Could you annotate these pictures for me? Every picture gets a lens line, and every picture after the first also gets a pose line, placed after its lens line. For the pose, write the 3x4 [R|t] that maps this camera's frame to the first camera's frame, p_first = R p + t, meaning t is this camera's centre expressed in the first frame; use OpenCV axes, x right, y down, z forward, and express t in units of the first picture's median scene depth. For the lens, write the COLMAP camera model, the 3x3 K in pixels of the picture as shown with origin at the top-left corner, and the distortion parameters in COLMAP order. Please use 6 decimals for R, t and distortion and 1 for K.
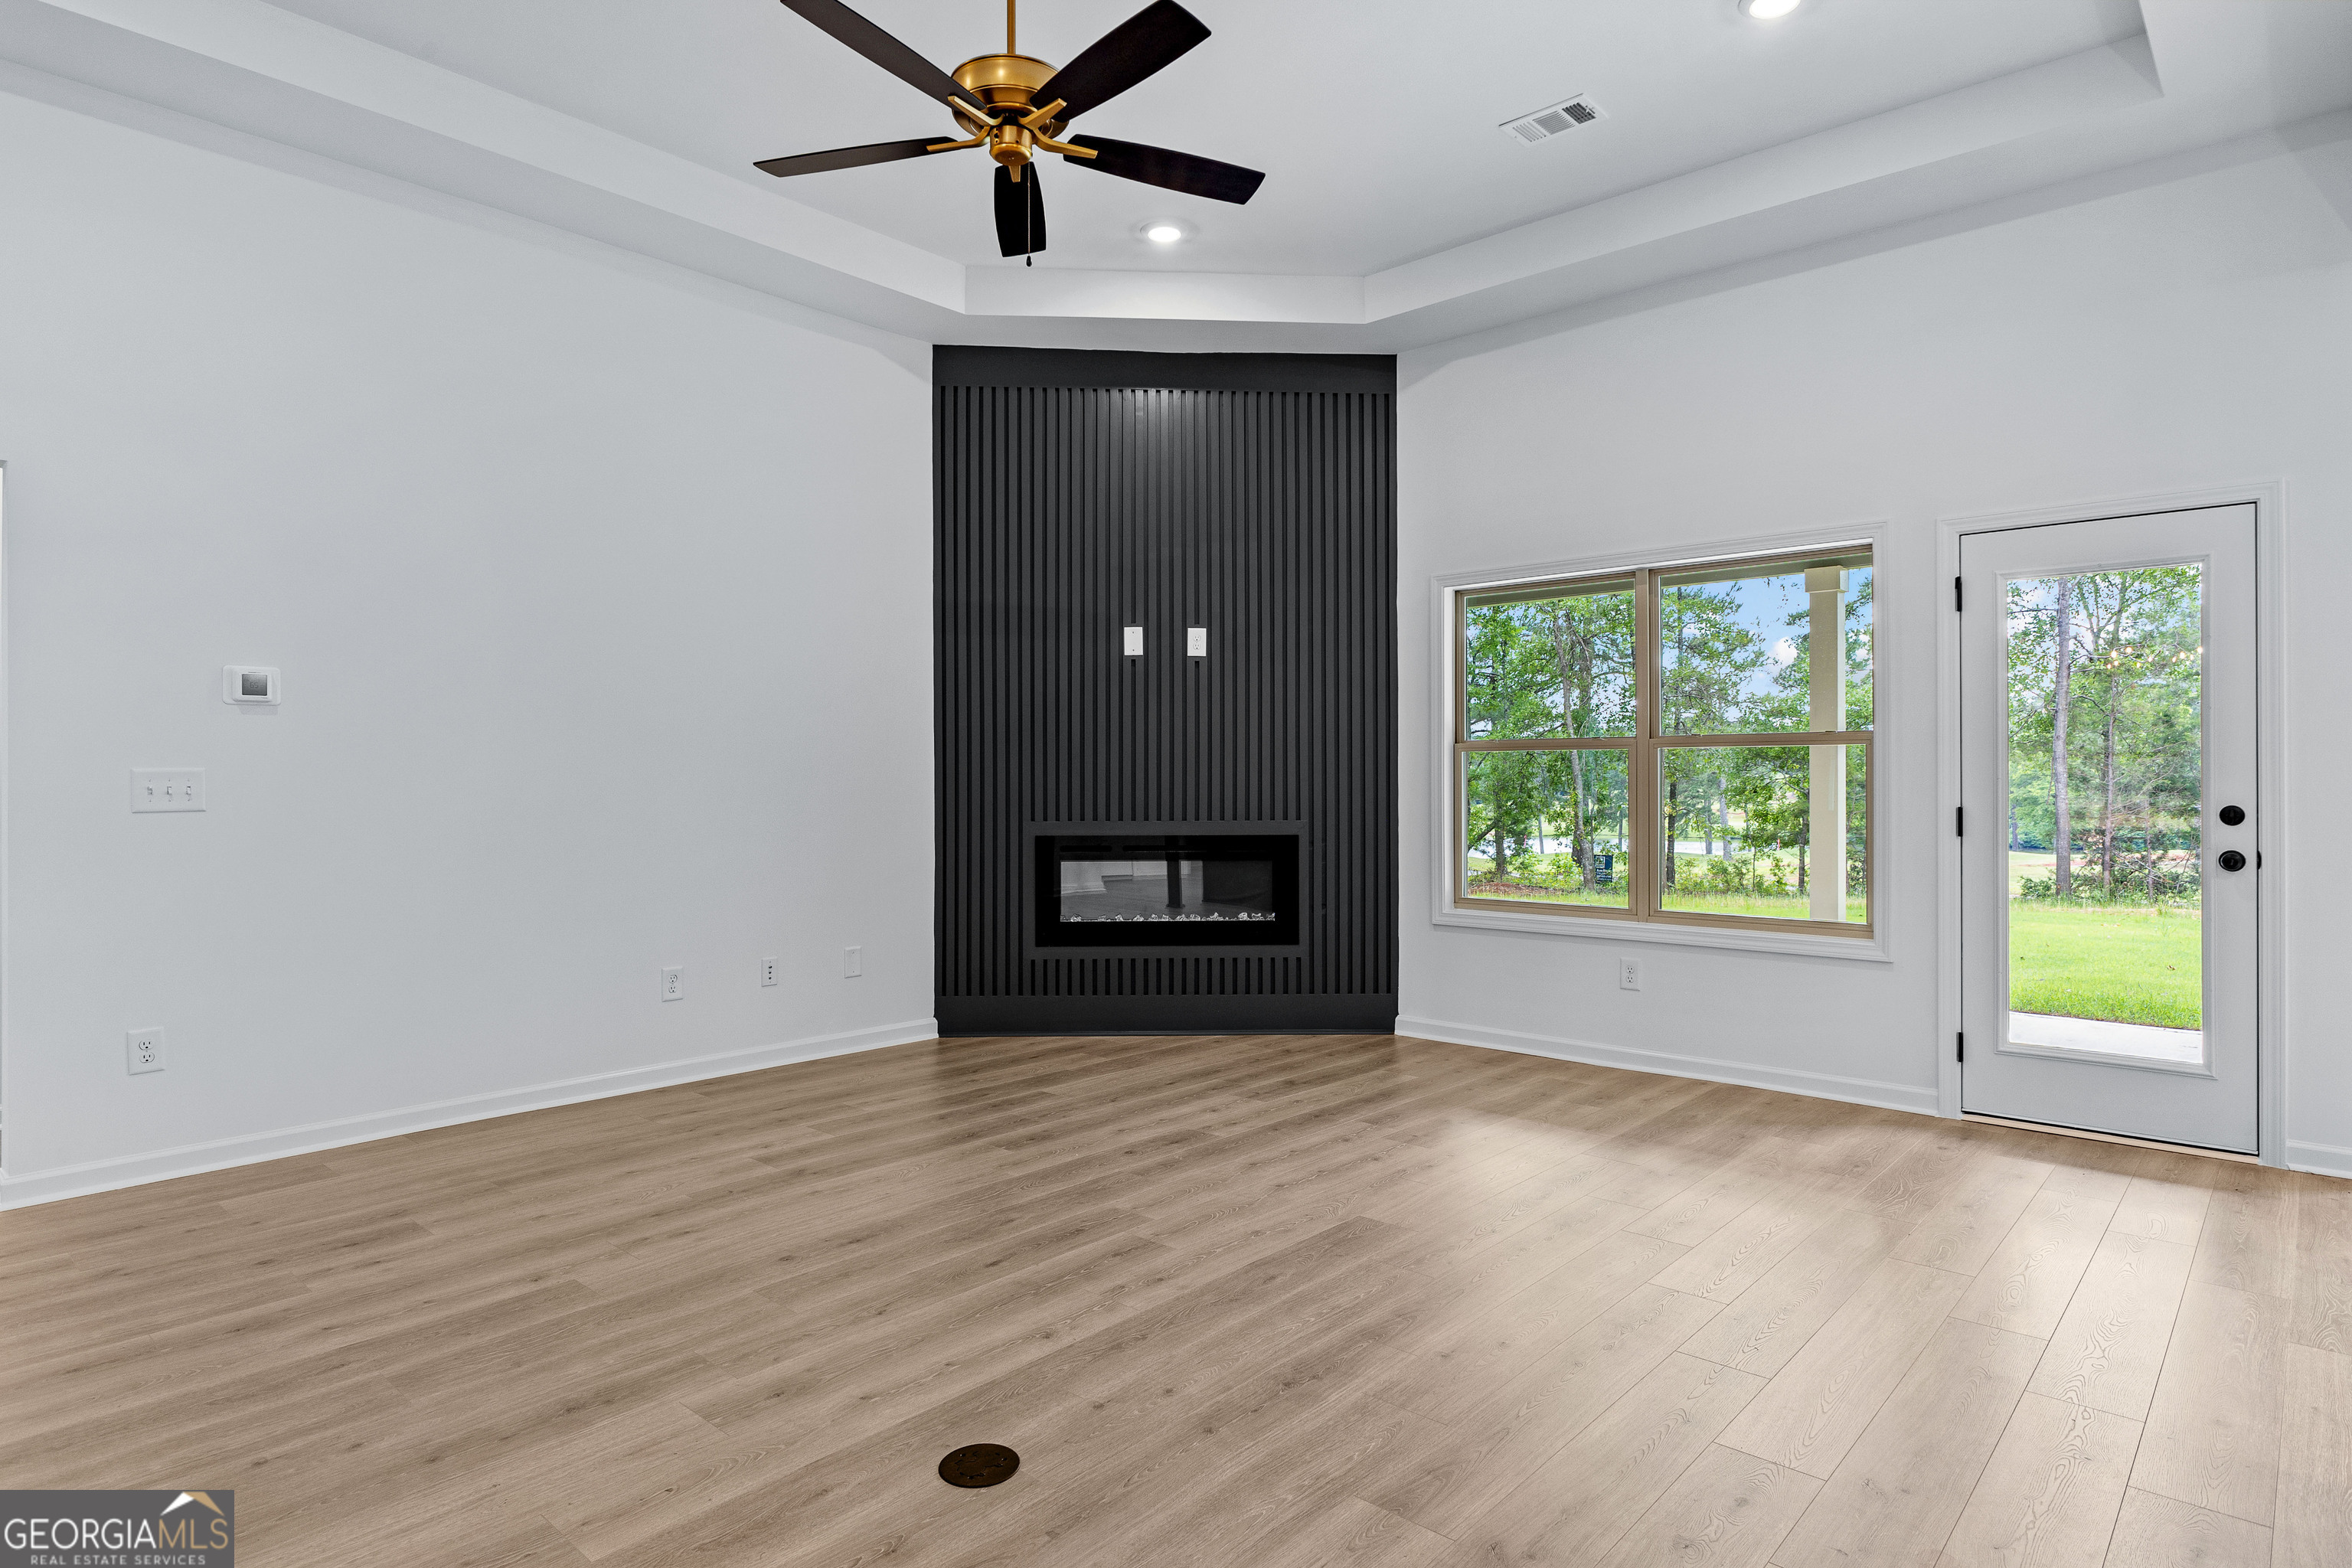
lens RADIAL K [[1254.4, 0, 1176.0], [0, 1254.4, 784.0], [0, 0, 1]] dist [-0.009377, 0.000454]
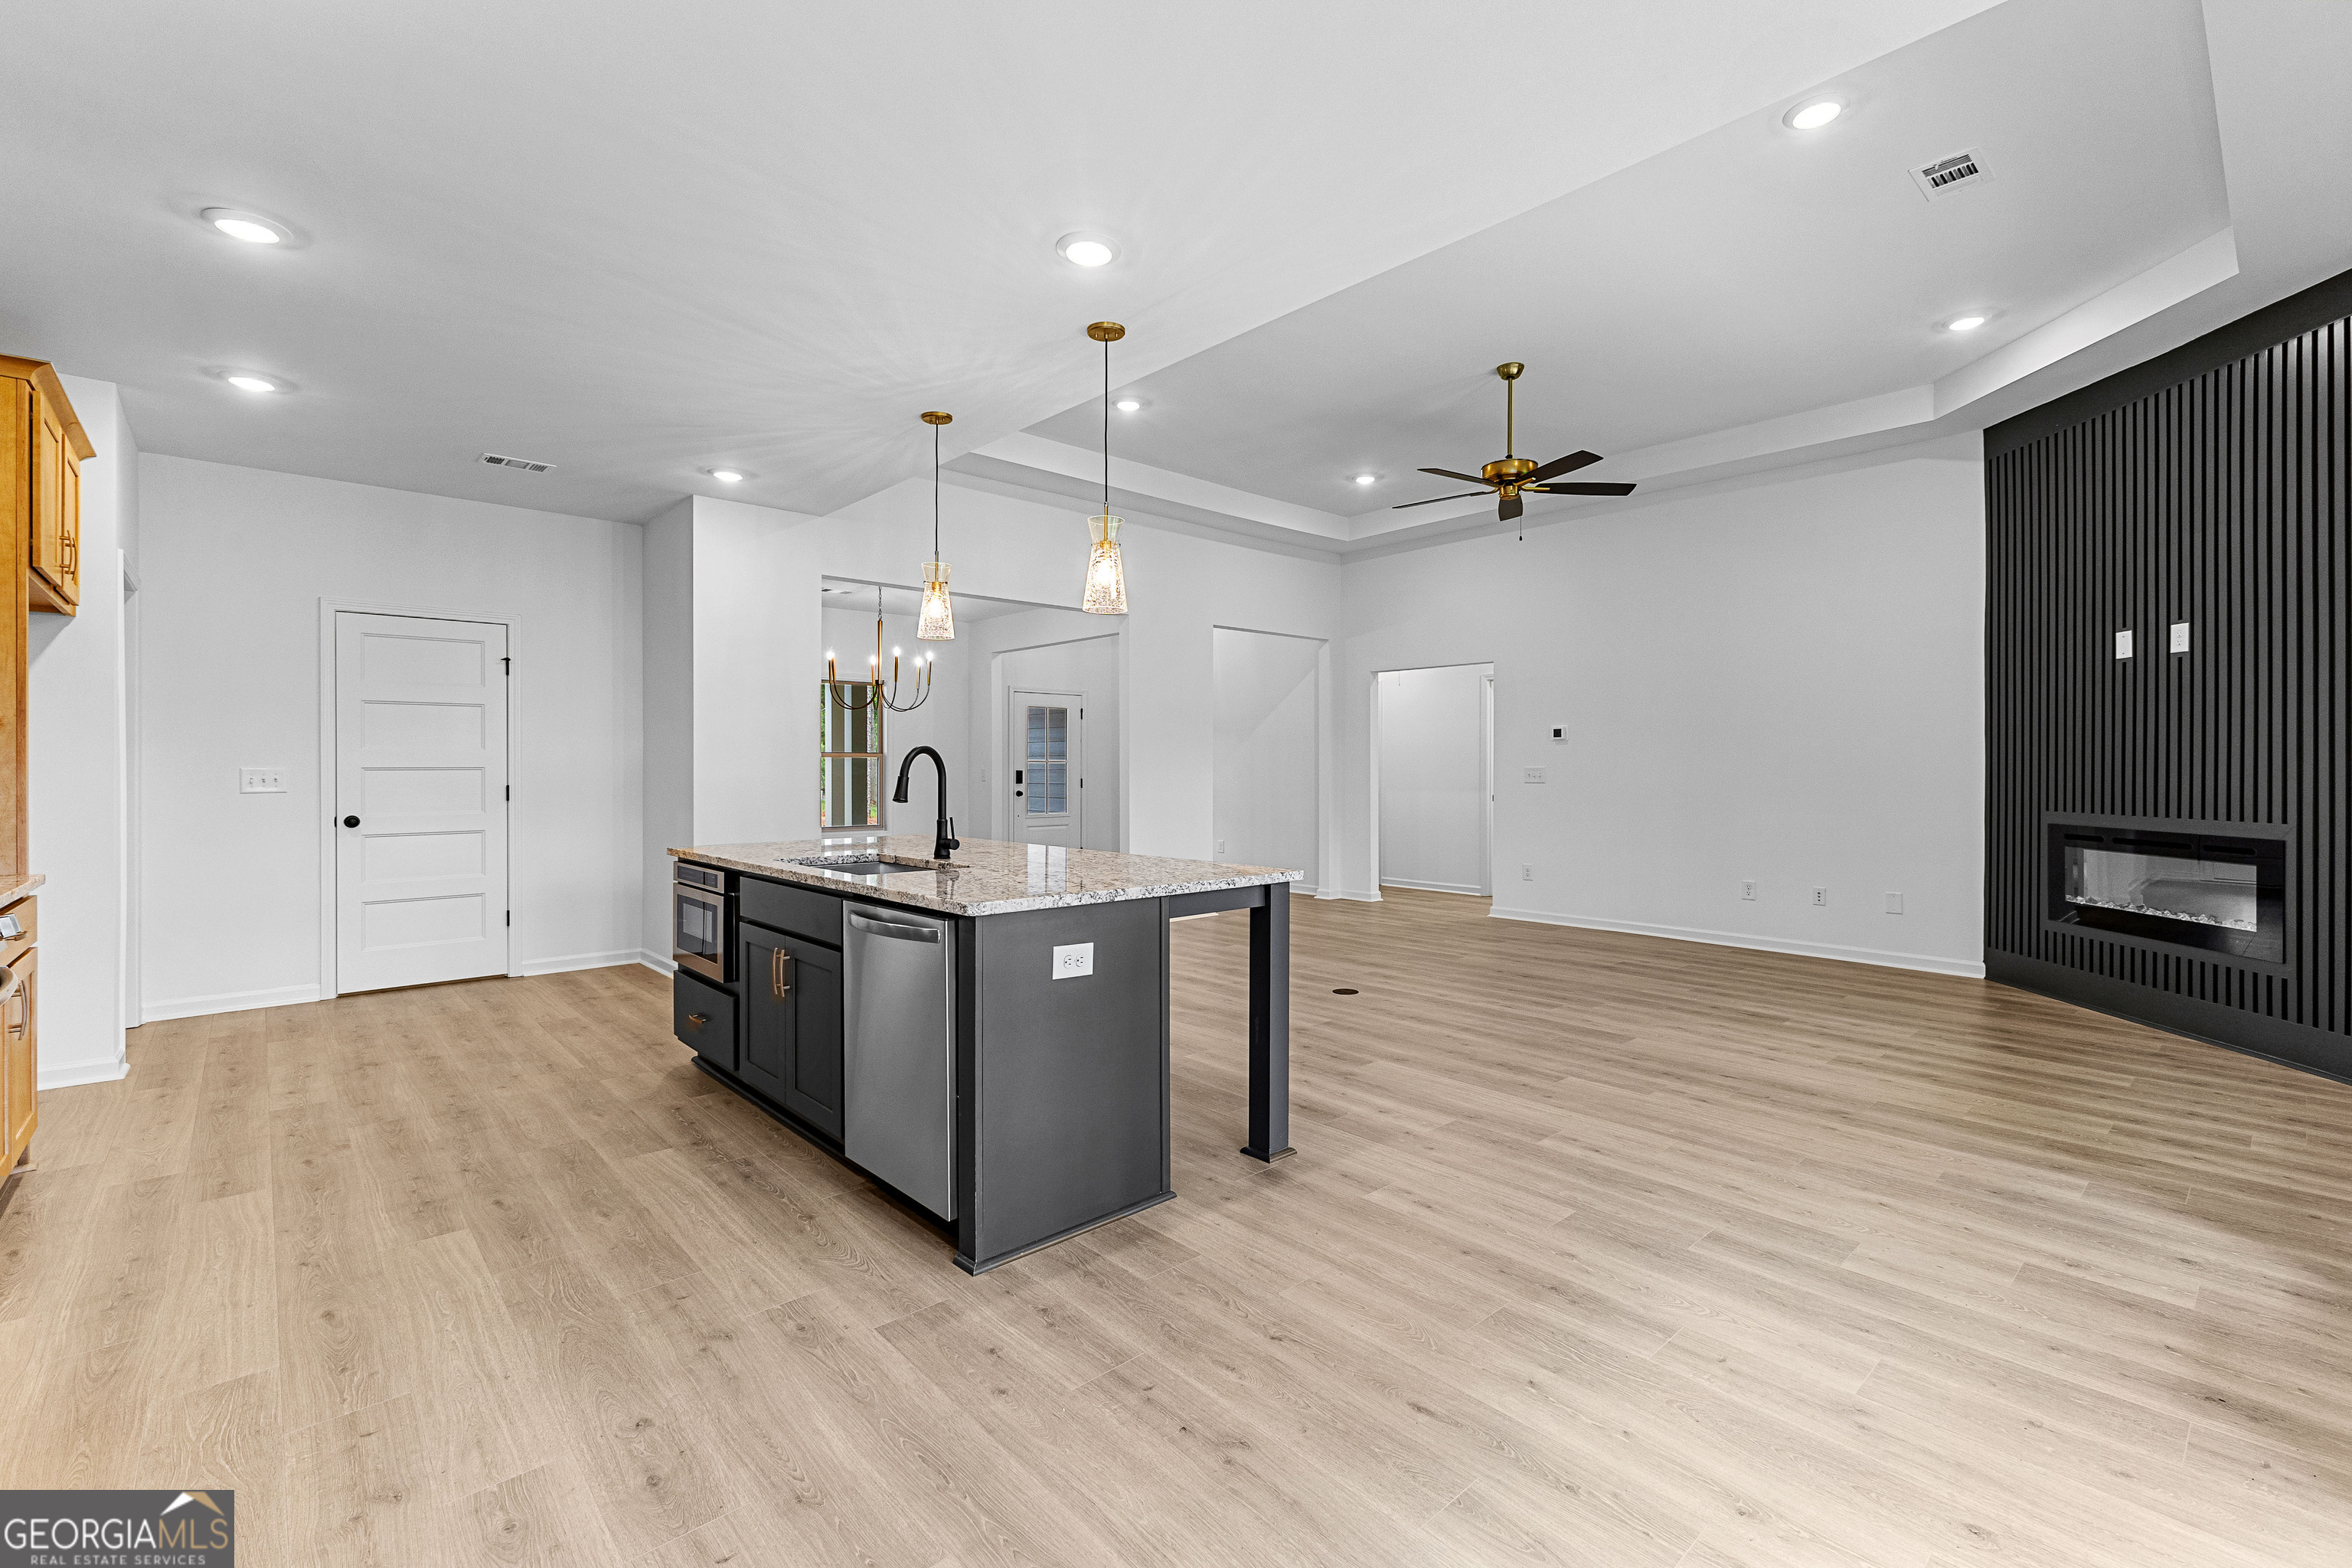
lens RADIAL K [[994.3, 0, 1190.1], [0, 994.3, 761.8], [0, 0, 1]] dist [0.026077, -0.020547]
pose [[-0.095776, 0.000548, -0.995403, 1.225894], [-0.008073, 0.999967, 0.001327, -0.014006], [0.995370, 0.008163, -0.095768, 0.415551]]
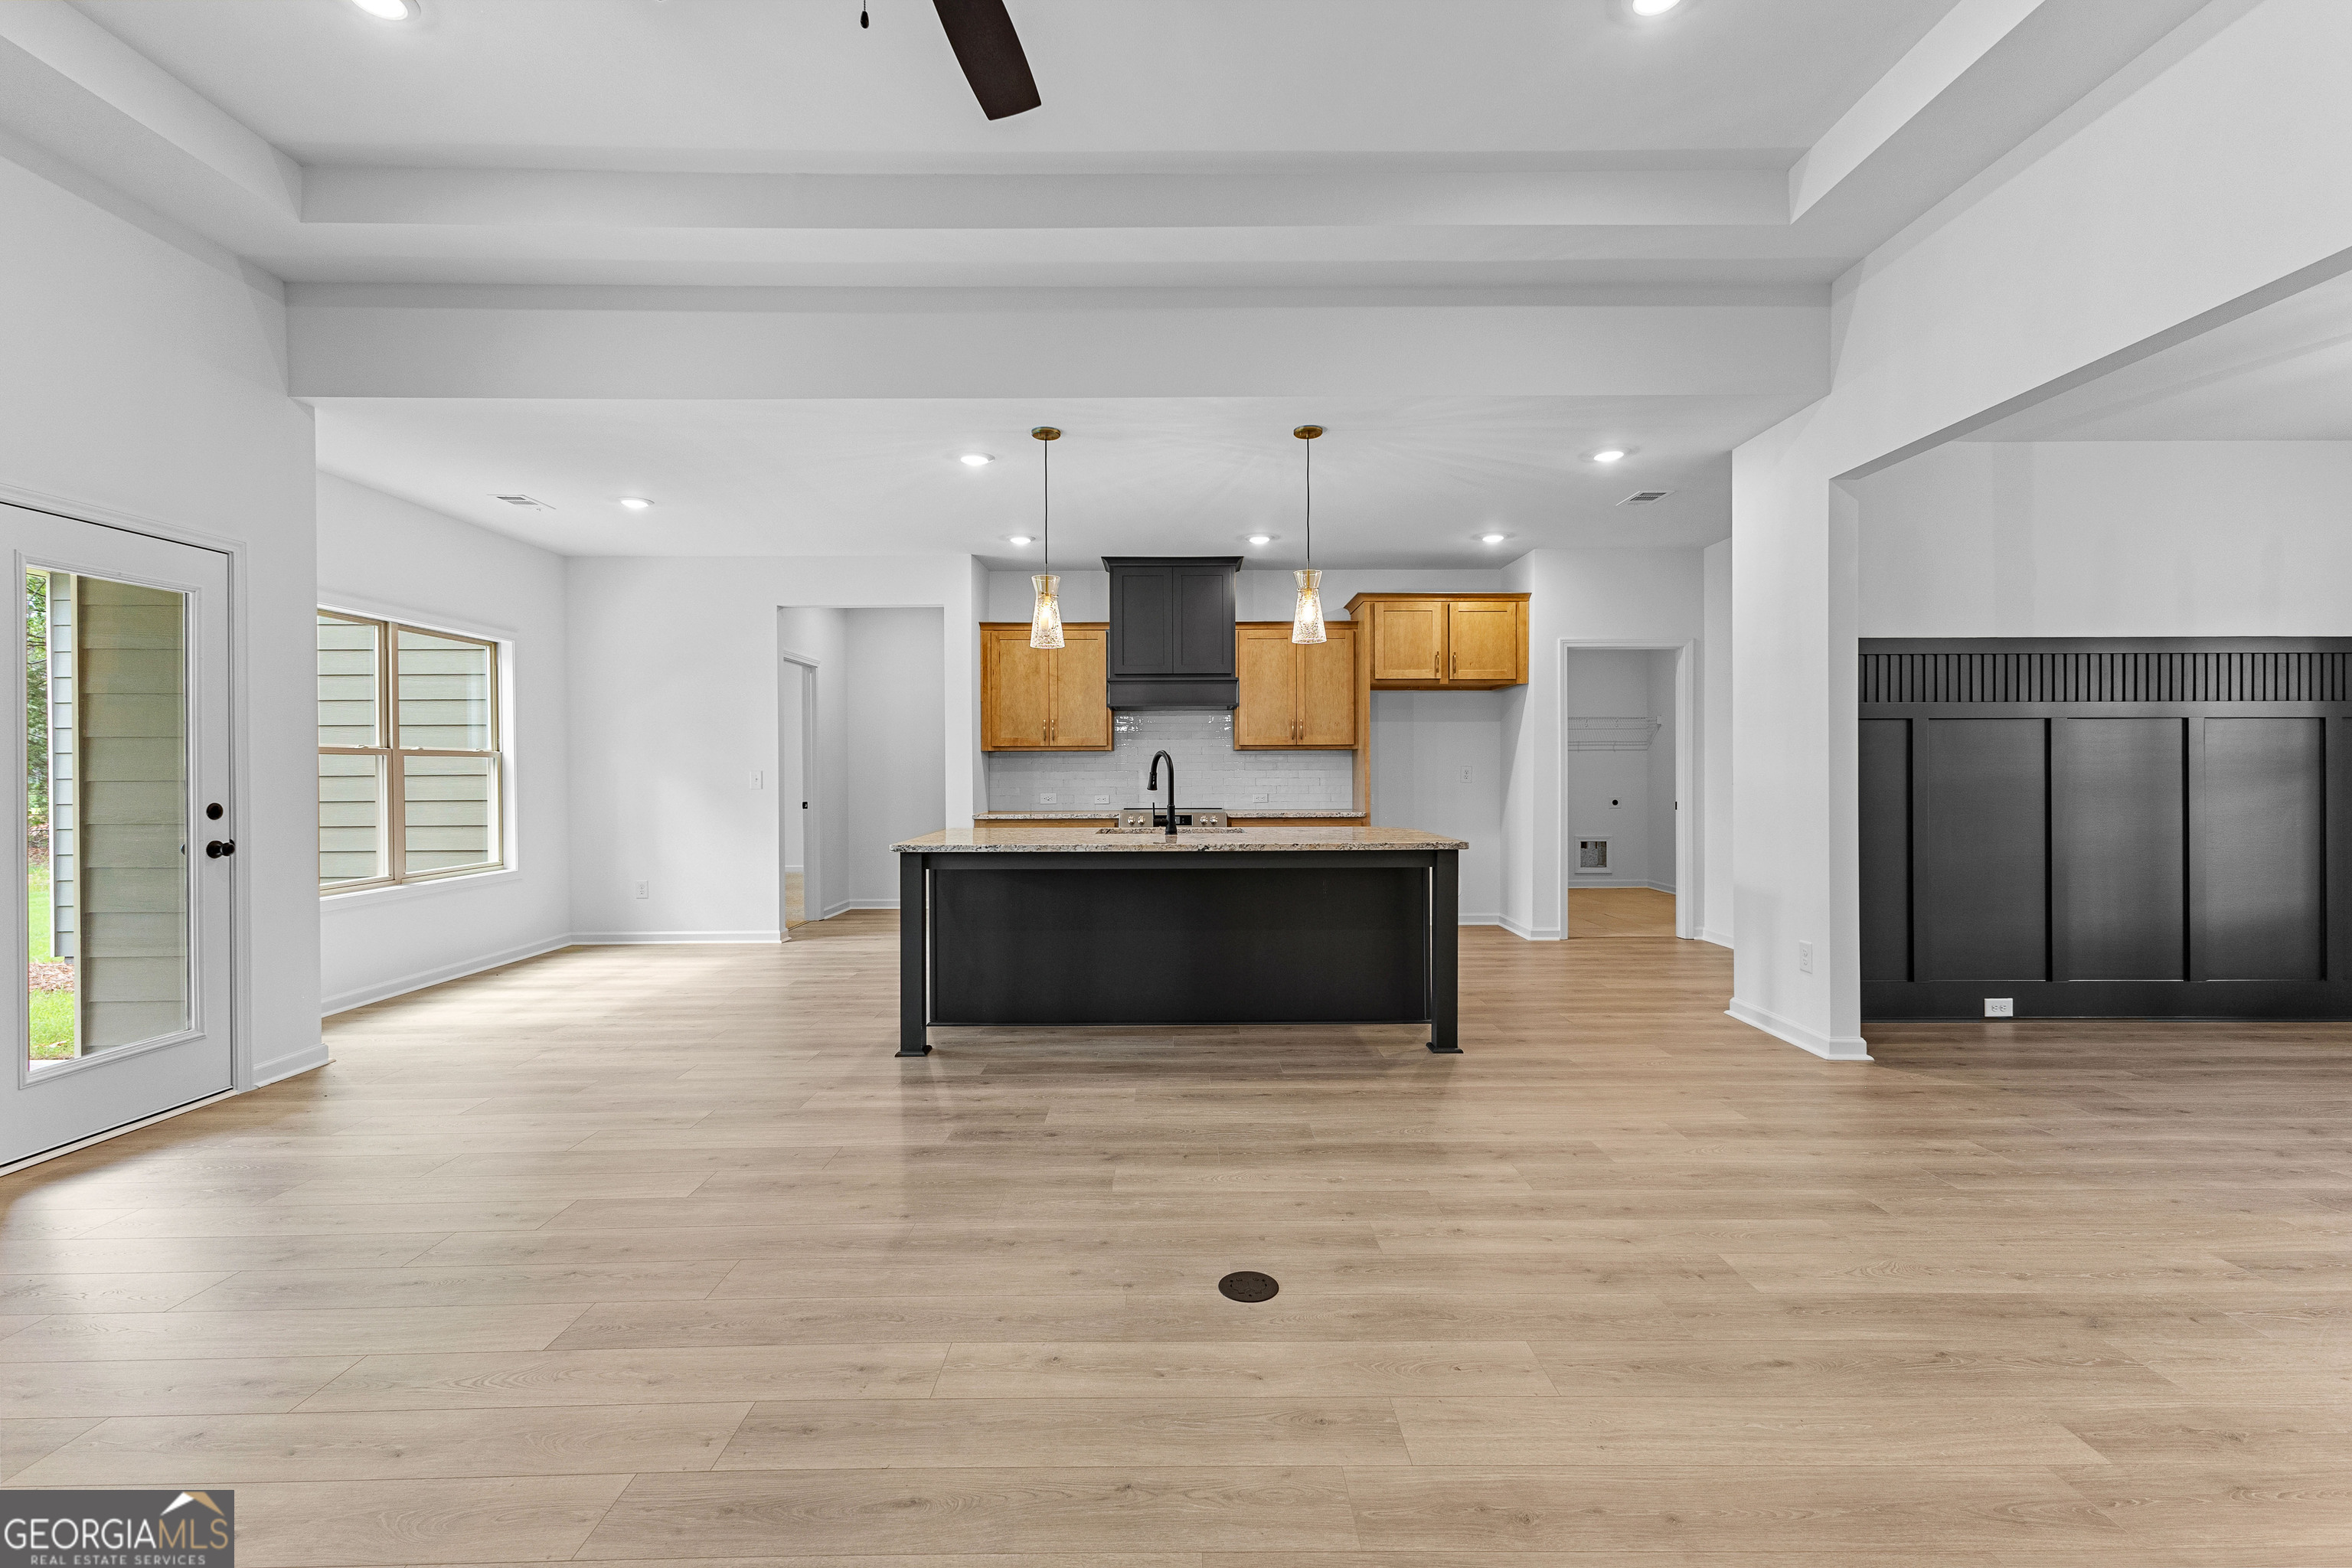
lens RADIAL K [[1020.5, 0, 1183.9], [0, 1020.5, 776.3], [0, 0, 1]] dist [0.007976, 0.000039]
pose [[-0.675116, 0.002164, 0.737709, -0.461199], [0.009516, 0.999938, 0.005775, -0.004517], [-0.737650, 0.010918, -0.675095, 0.894933]]
